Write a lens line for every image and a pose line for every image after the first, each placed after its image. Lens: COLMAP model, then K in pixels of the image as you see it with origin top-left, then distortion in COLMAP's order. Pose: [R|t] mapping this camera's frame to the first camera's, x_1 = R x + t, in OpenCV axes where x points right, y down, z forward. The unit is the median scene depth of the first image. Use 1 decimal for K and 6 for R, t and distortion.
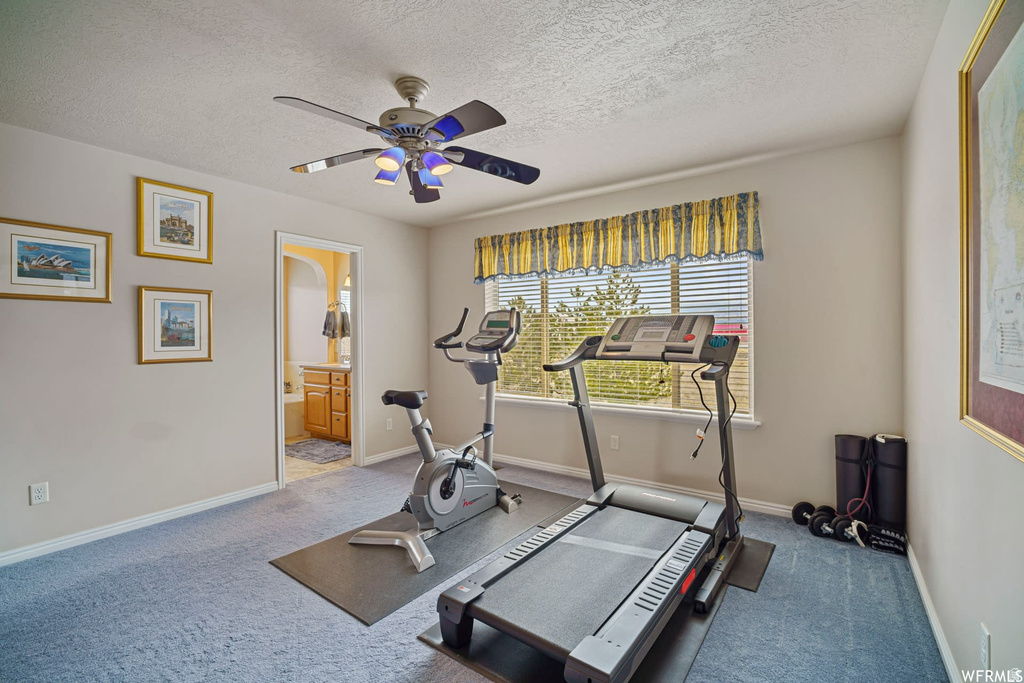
lens RADIAL K [[458.8, 0, 506.9], [0, 458.8, 337.1], [0, 0, 1]] dist [-0.013547, 0.001217]
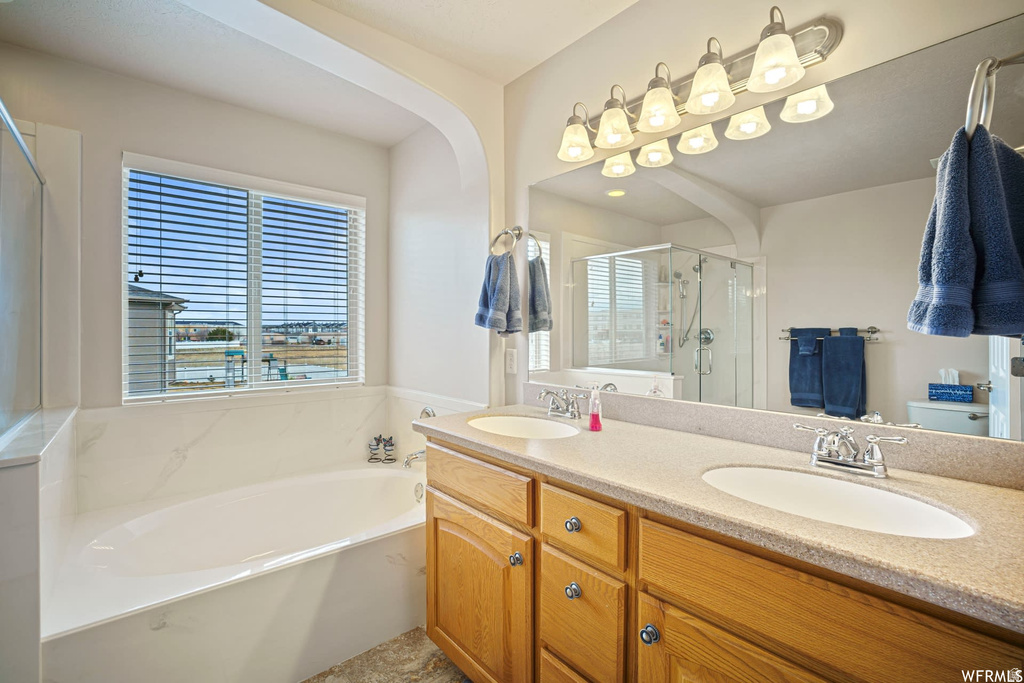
lens RADIAL K [[458.8, 0, 512.3], [0, 458.8, 335.1], [0, 0, 1]] dist [-0.013547, 0.001217]
pose [[0.975775, 0.005514, -0.218708, -0.301682], [-0.003871, 0.999961, 0.007941, 0.000600], [0.218743, -0.006902, 0.975758, 0.671172]]
